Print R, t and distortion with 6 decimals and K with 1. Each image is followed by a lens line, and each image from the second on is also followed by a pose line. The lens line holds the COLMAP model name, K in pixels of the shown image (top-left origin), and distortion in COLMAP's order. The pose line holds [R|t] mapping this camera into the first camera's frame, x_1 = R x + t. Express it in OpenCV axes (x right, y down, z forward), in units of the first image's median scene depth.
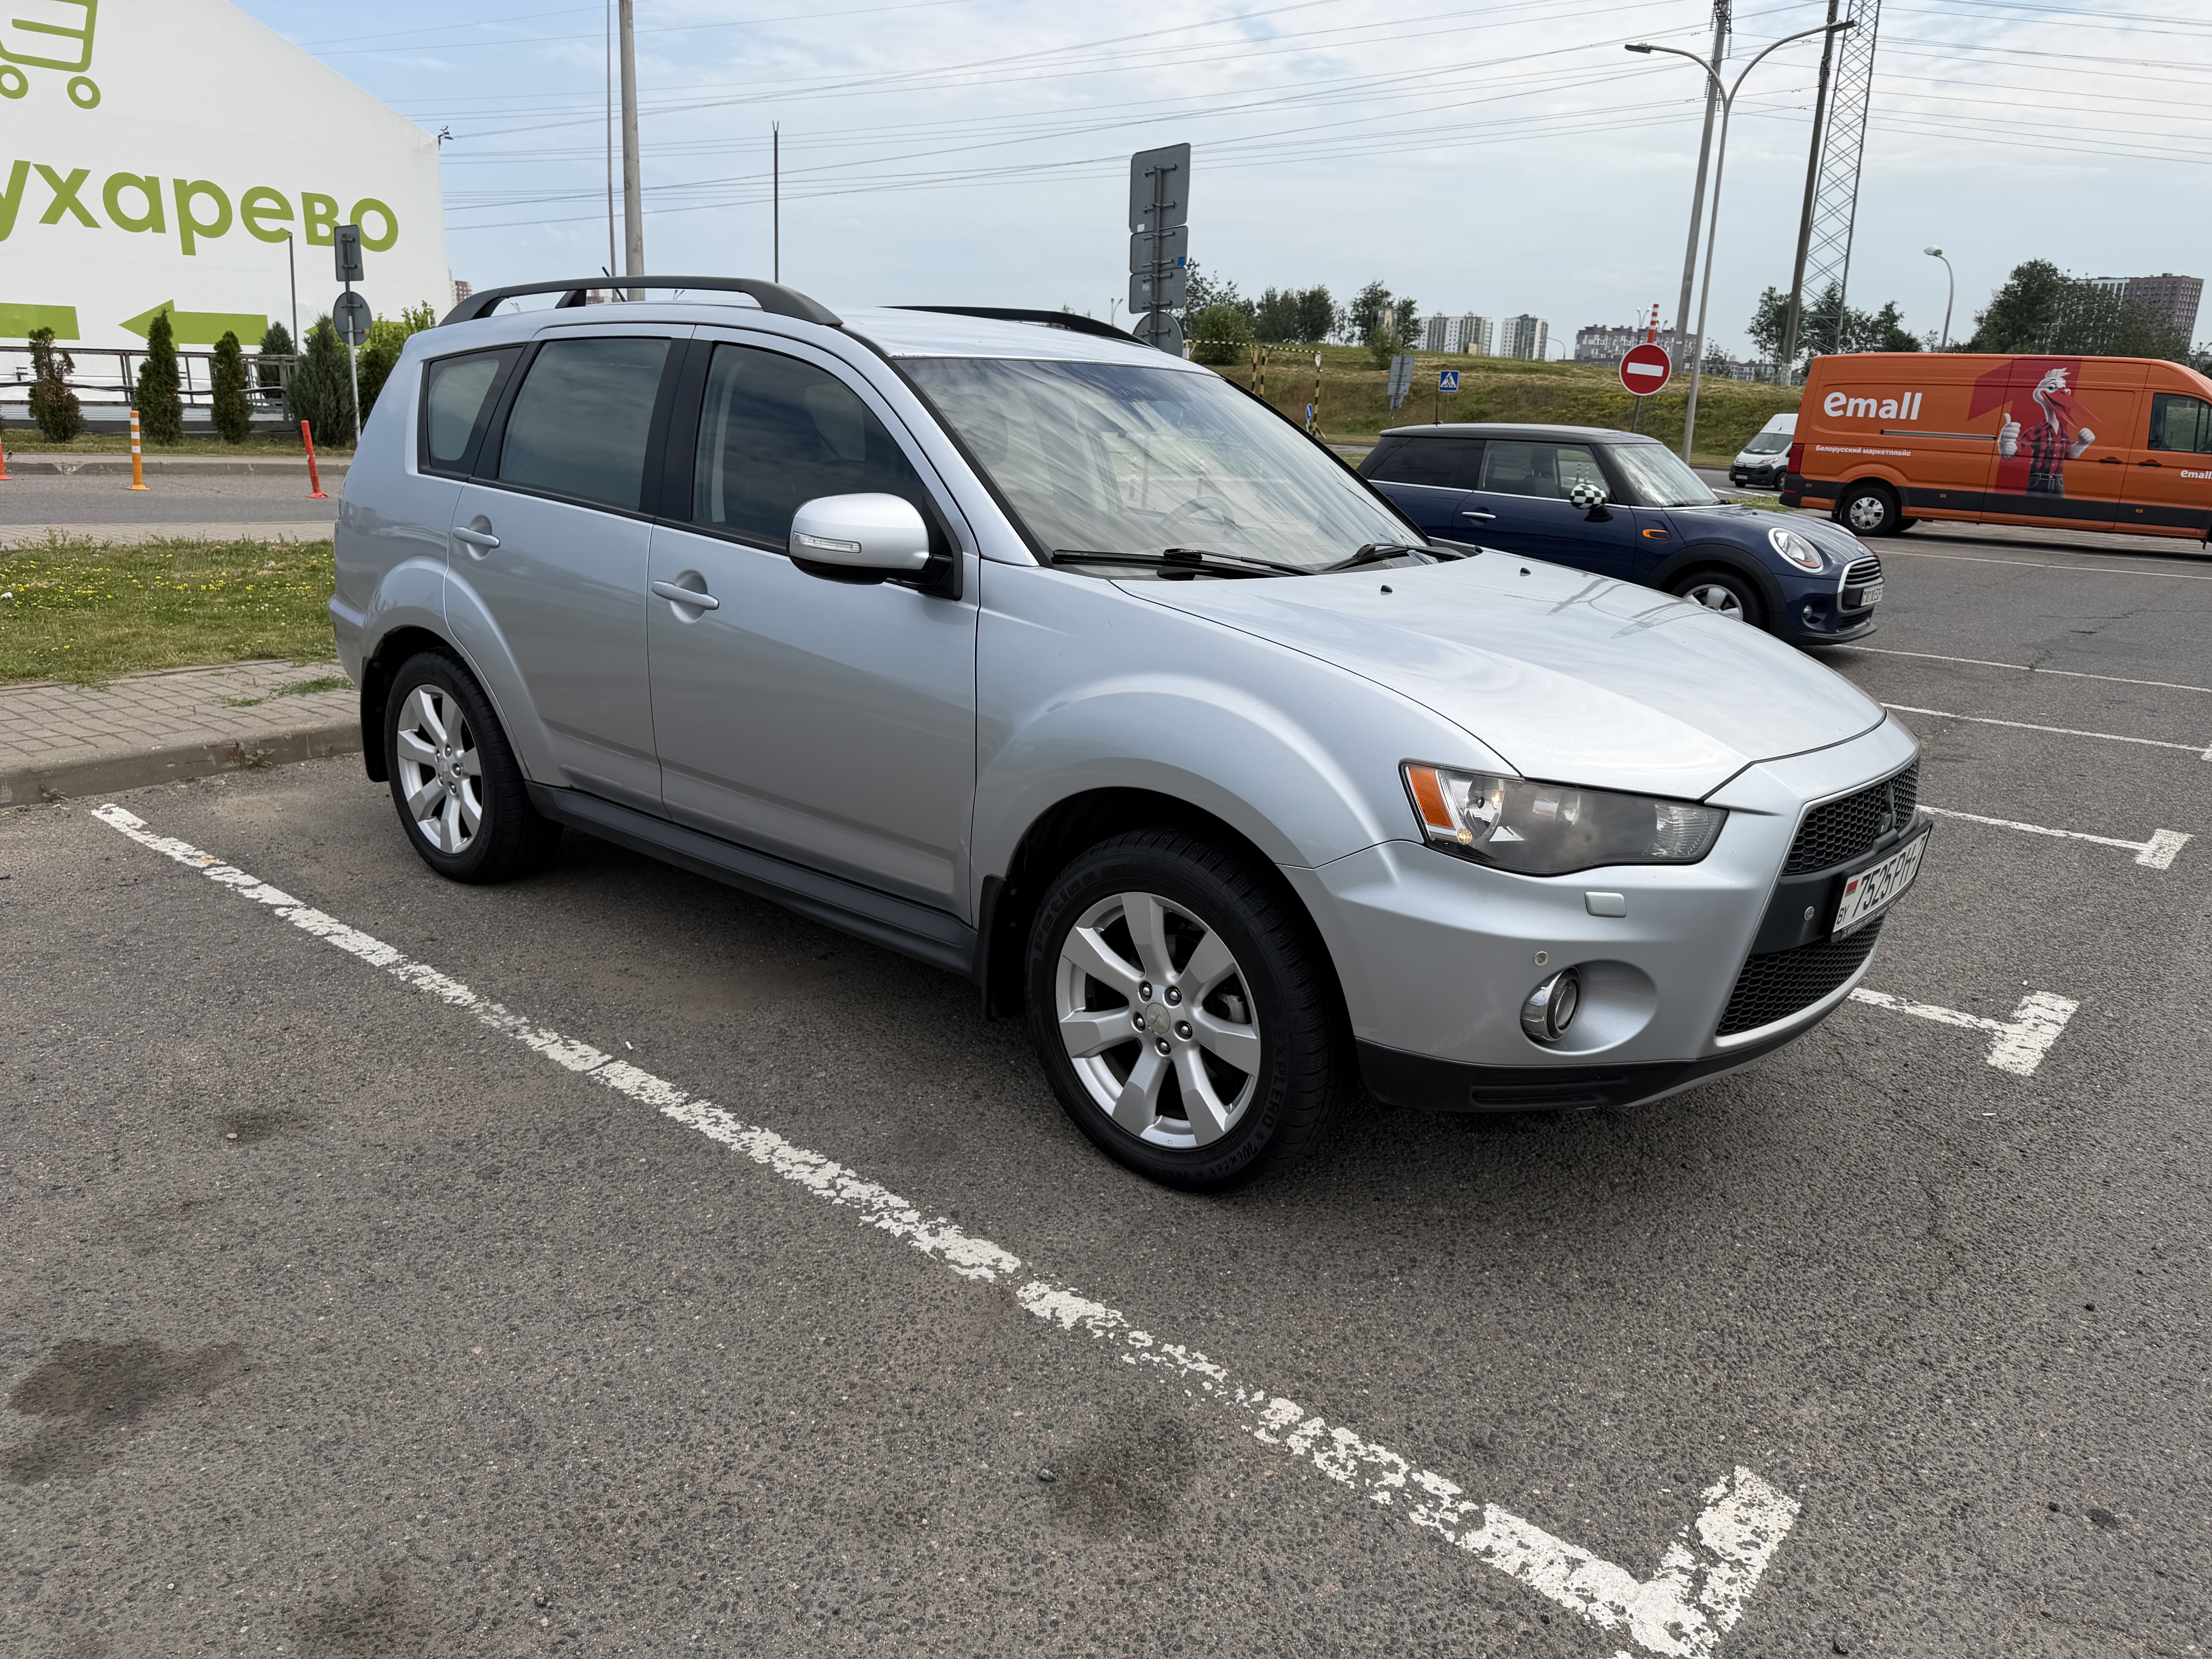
lens RADIAL K [[1557.8, 0, 1161.8], [0, 1557.8, 839.4], [0, 0, 1]] dist [0.104025, -0.148592]
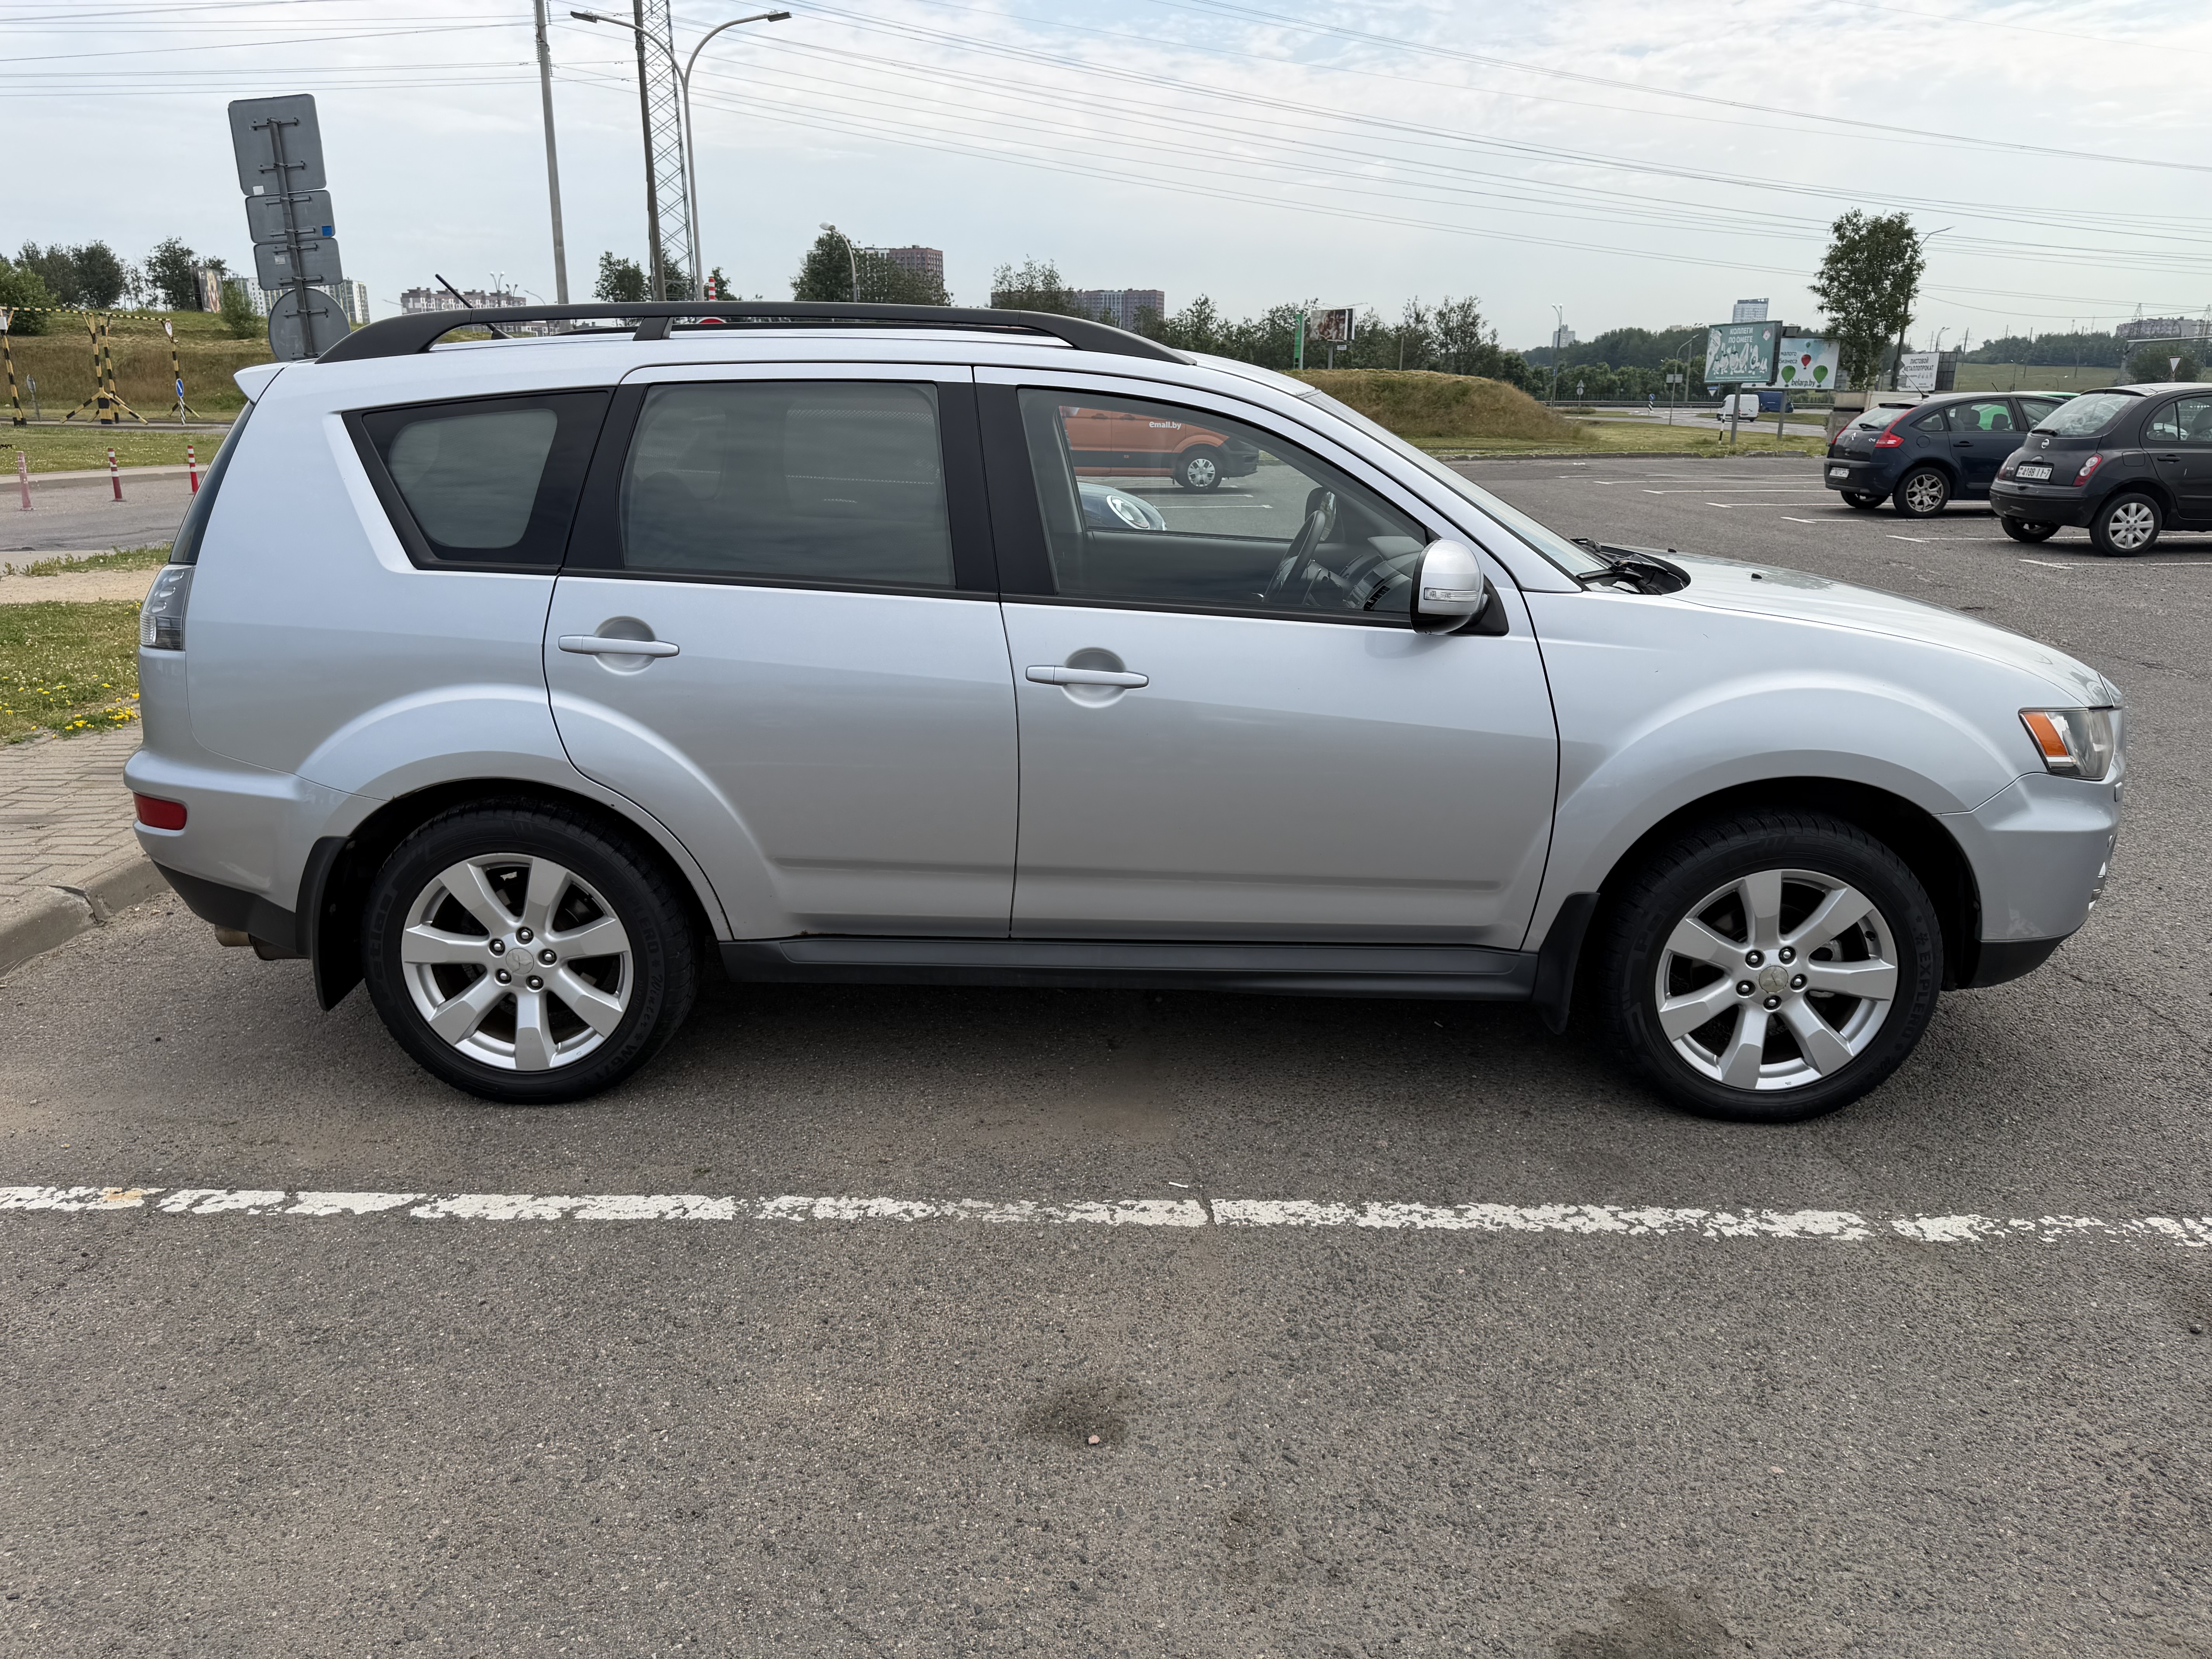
lens RADIAL K [[1542.7, 0, 1106.0], [0, 1542.7, 829.5], [0, 0, 1]] dist [0.002729, -0.003026]
pose [[0.784794, -0.207057, 0.584146, -0.217304], [0.193031, 0.977320, 0.087086, -0.038712], [-0.588929, 0.044414, 0.806963, 0.083423]]
